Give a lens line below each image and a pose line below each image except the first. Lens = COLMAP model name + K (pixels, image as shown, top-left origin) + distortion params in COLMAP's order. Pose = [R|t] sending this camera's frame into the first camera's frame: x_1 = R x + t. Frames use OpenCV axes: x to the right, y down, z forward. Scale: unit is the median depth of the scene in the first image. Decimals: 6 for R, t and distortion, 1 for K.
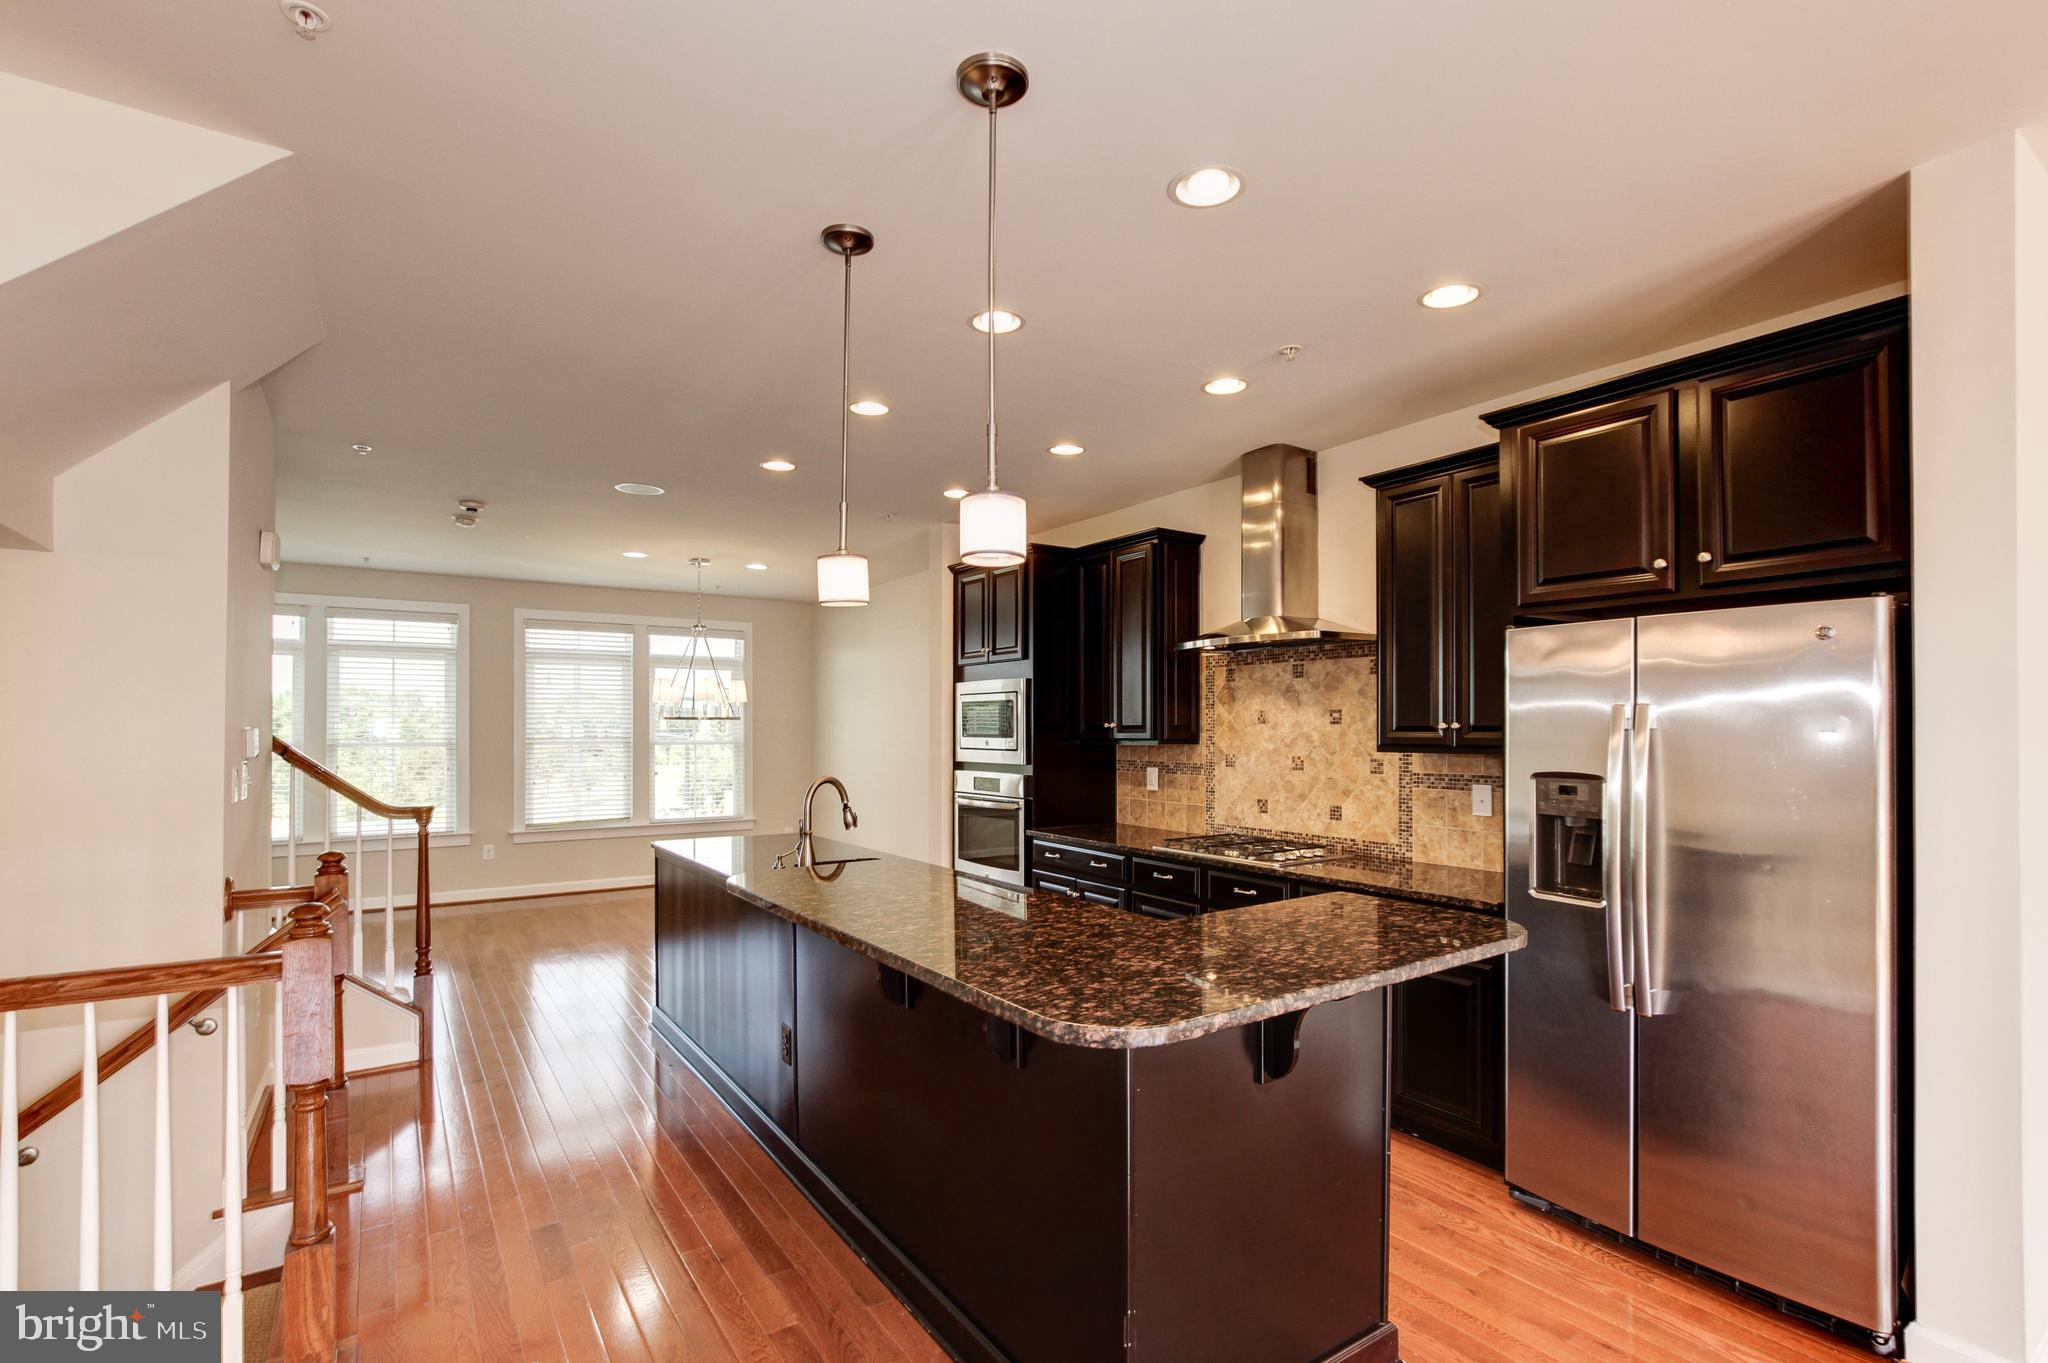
lens RADIAL K [[963.2, 0, 1023.4], [0, 963.2, 723.2], [0, 0, 1]] dist [-0.010218, 0.002937]
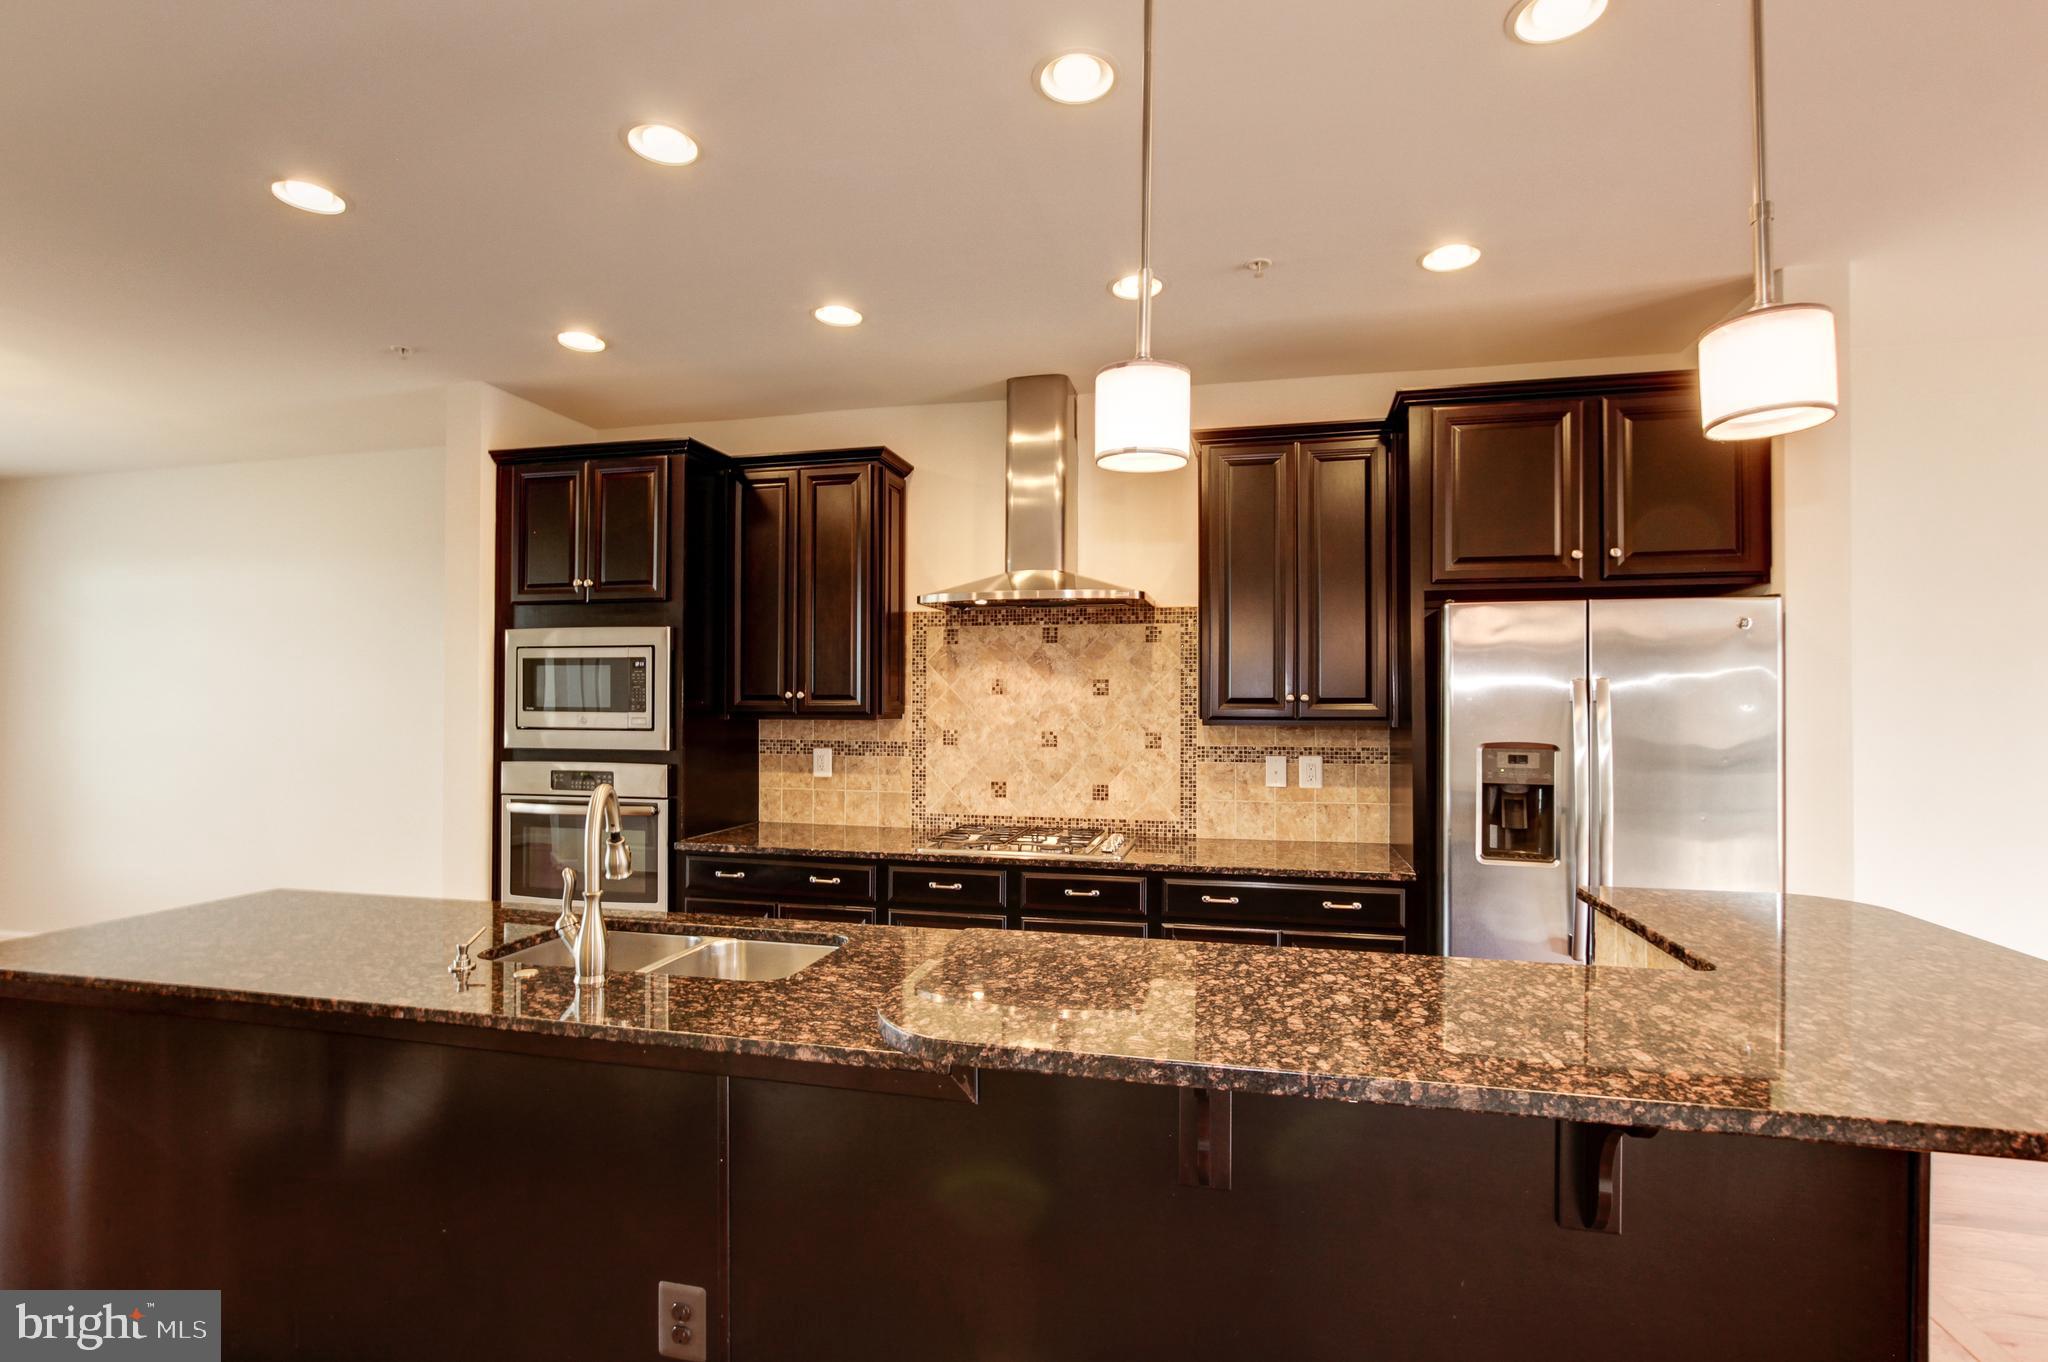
lens RADIAL K [[963.2, 0, 1028.9], [0, 963.2, 695.3], [0, 0, 1]] dist [-0.010218, 0.002937]
pose [[0.737024, 0.004610, 0.675851, -0.305290], [-0.006025, 0.999982, -0.000251, 0.001392], [-0.675840, -0.003887, 0.737038, 0.331132]]
